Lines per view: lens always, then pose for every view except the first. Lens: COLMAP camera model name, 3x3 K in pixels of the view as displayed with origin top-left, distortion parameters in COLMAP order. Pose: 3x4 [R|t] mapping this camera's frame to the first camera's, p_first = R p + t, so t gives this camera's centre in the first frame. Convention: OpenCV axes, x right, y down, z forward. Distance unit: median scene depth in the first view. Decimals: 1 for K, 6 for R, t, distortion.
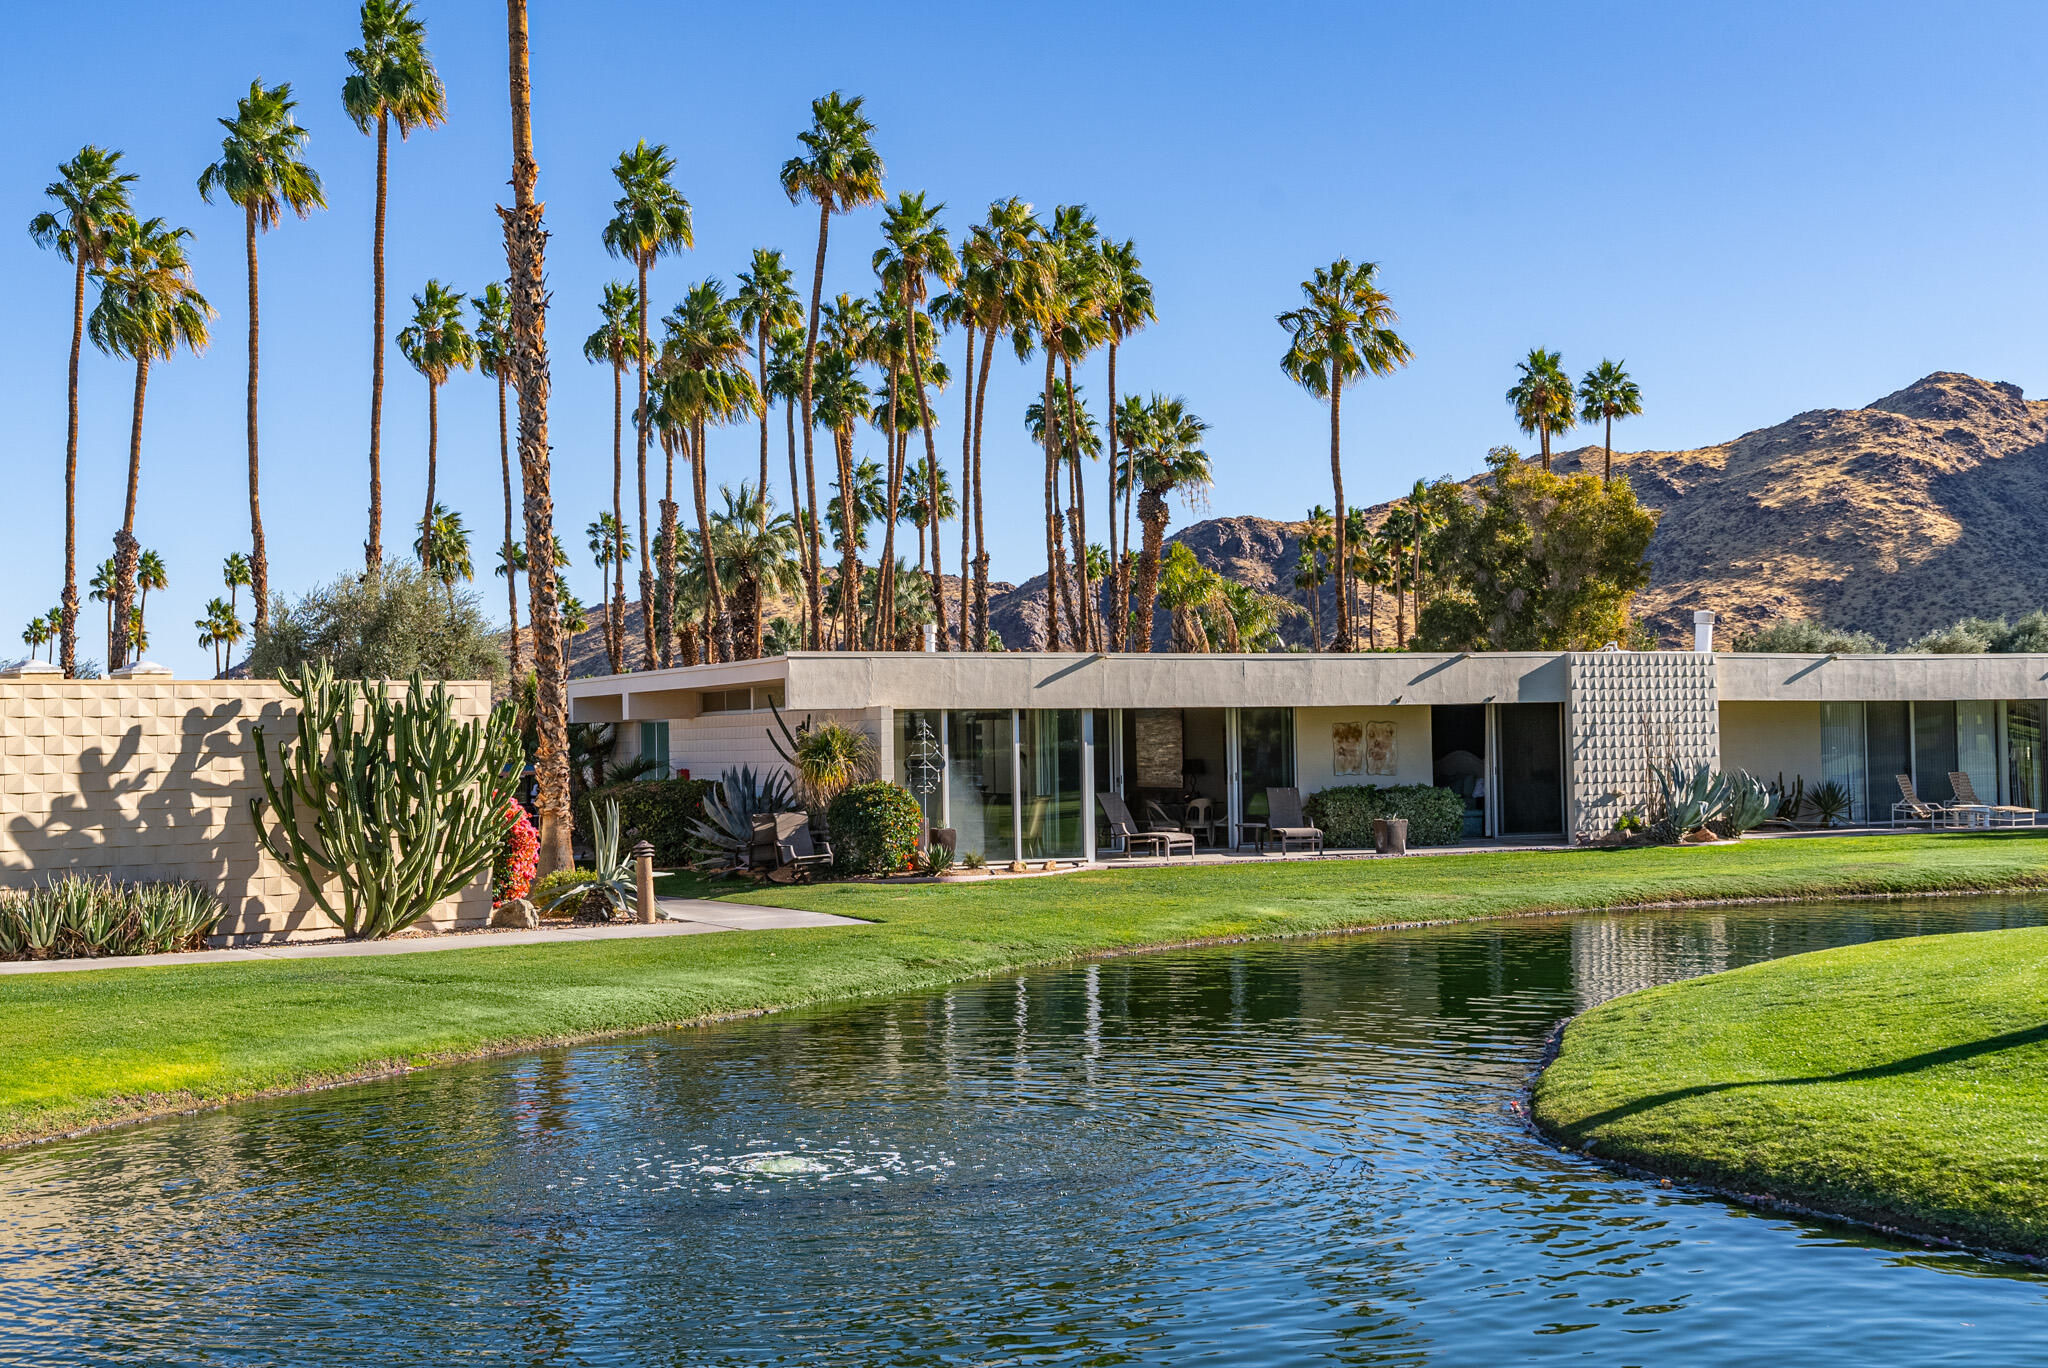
lens RADIAL K [[2485.1, 0, 1031.8], [0, 2485.1, 679.0], [0, 0, 1]] dist [0.011577, 0.000000]
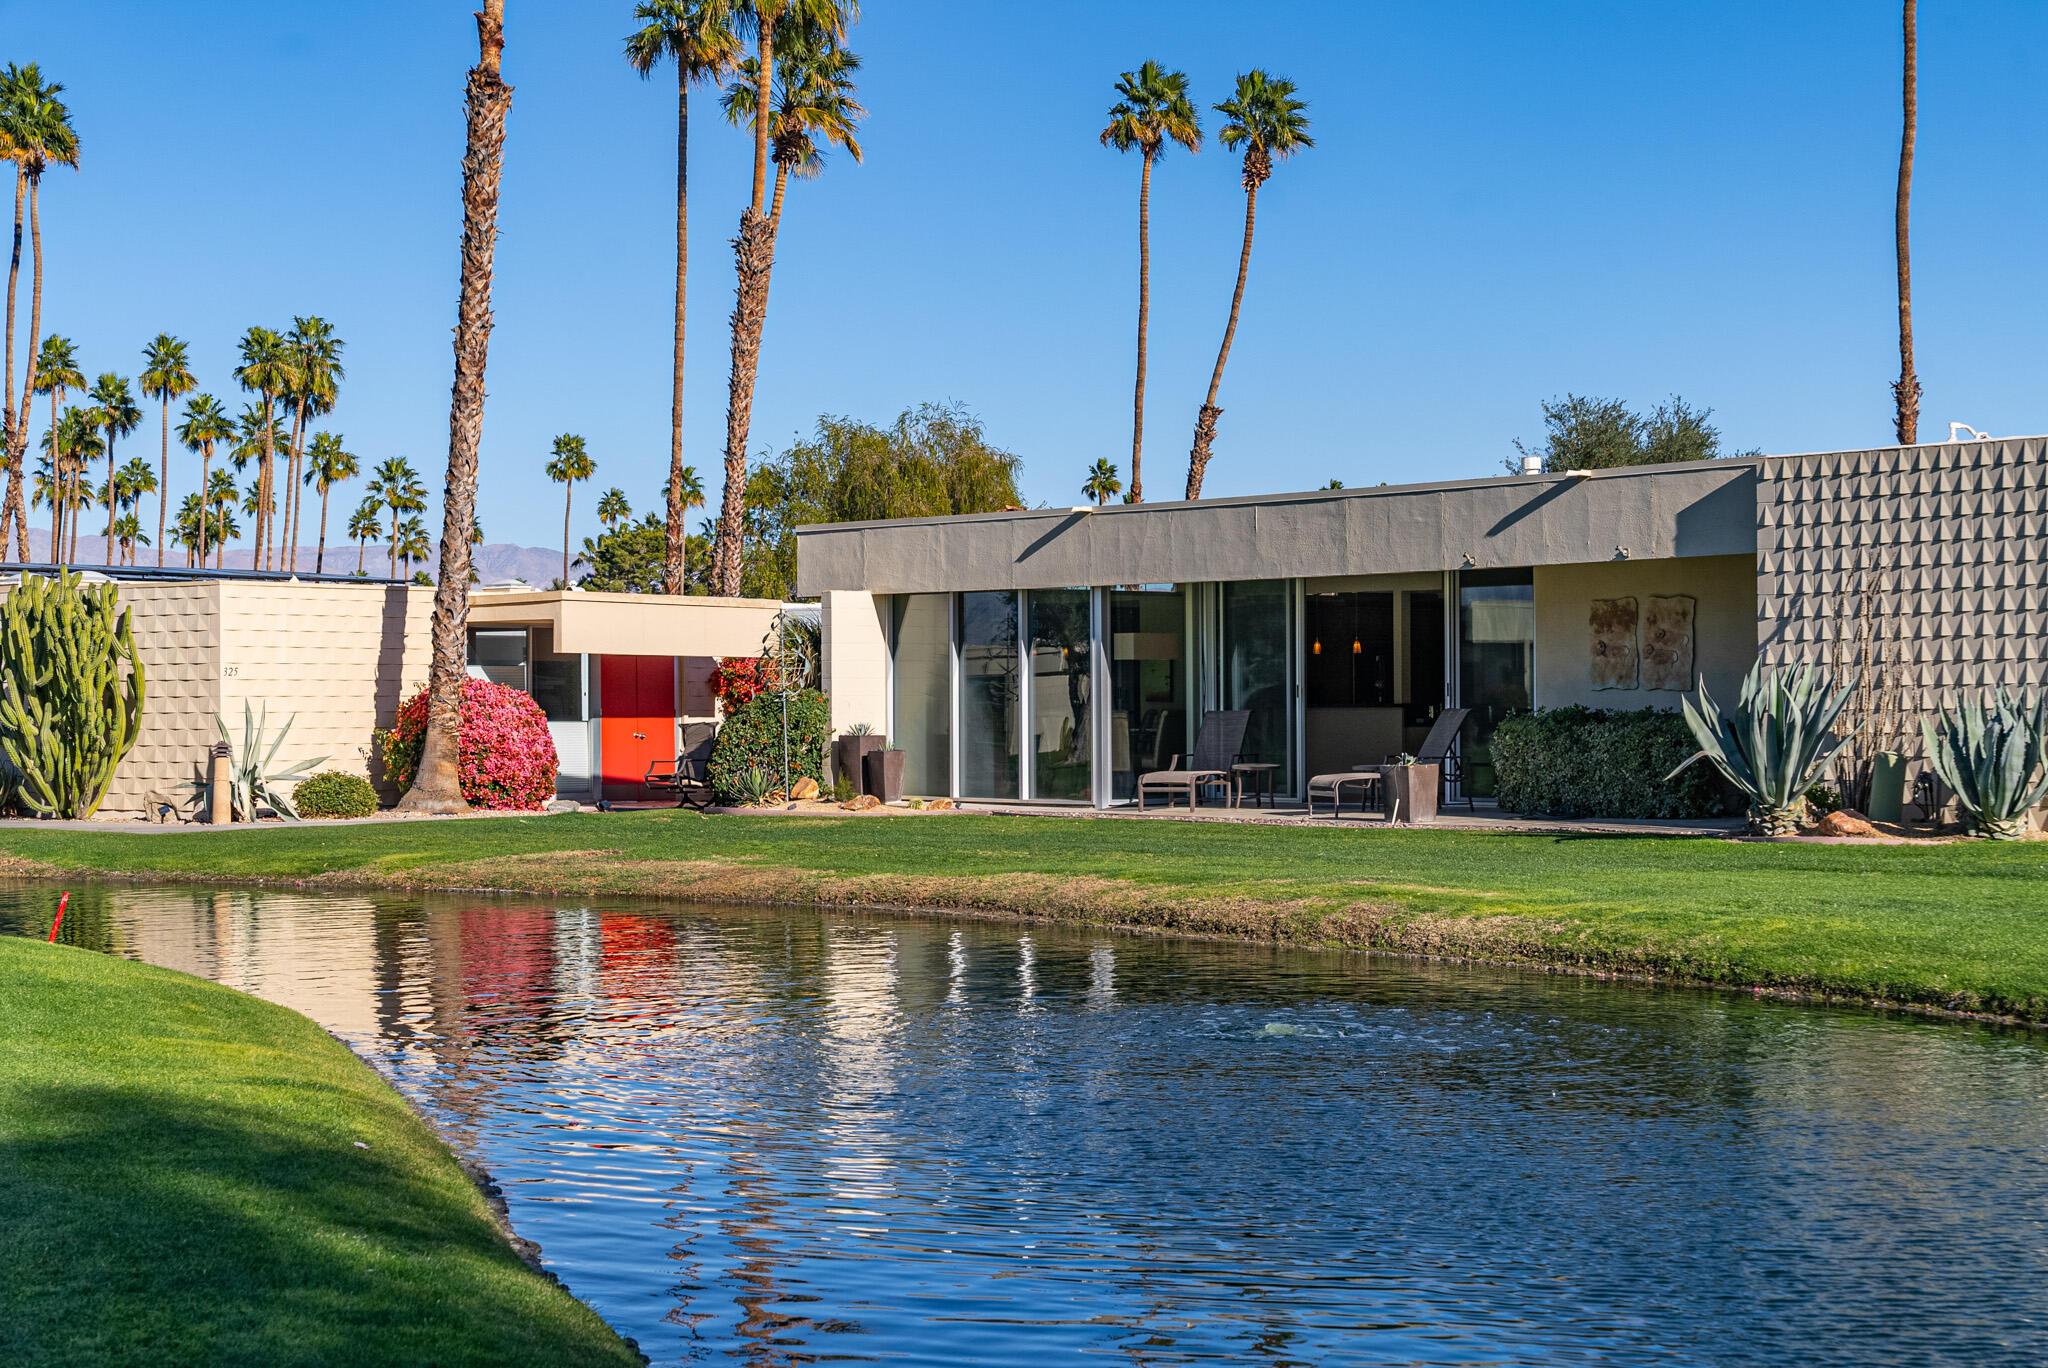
lens RADIAL K [[3439.3, 0, 1024.9], [0, 3439.3, 682.0], [0, 0, 1]] dist [-0.037002, 0.000000]
pose [[0.238765, 0.011952, -0.971004, 0.865835], [0.030827, 0.999327, 0.019881, 0.016874], [0.970588, -0.034680, 0.238236, 0.678298]]
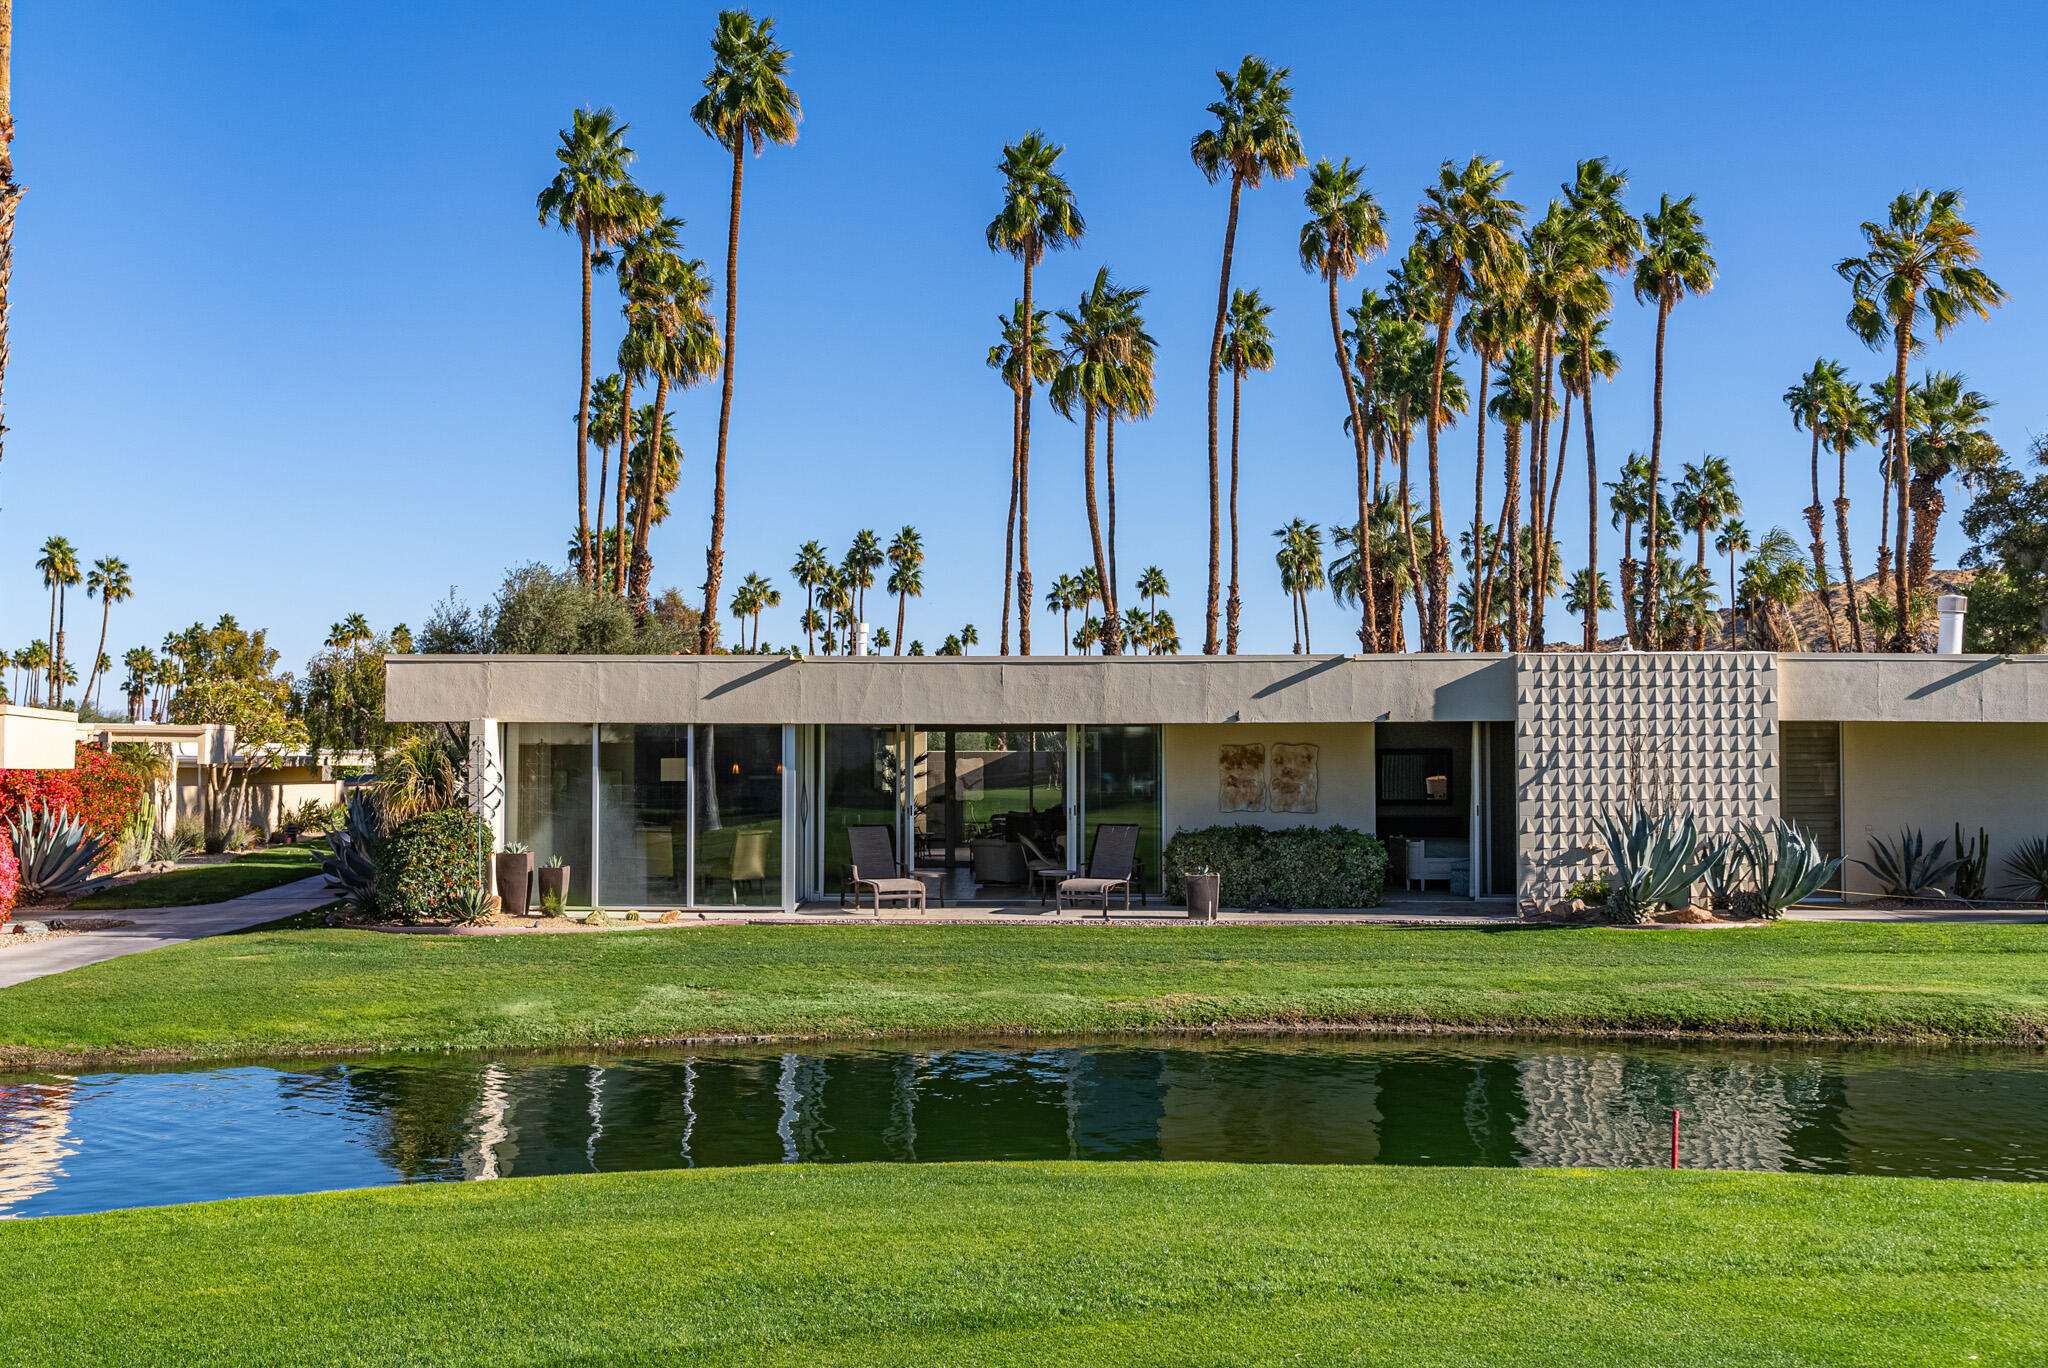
lens RADIAL K [[2209.5, 0, 1013.8], [0, 2209.5, 697.3], [0, 0, 1]] dist [-0.013348, 0.000000]
pose [[0.885014, 0.006635, -0.465516, 0.385377], [-0.002274, 0.999948, 0.009929, -0.003872], [0.465558, -0.007729, 0.884984, 0.355442]]
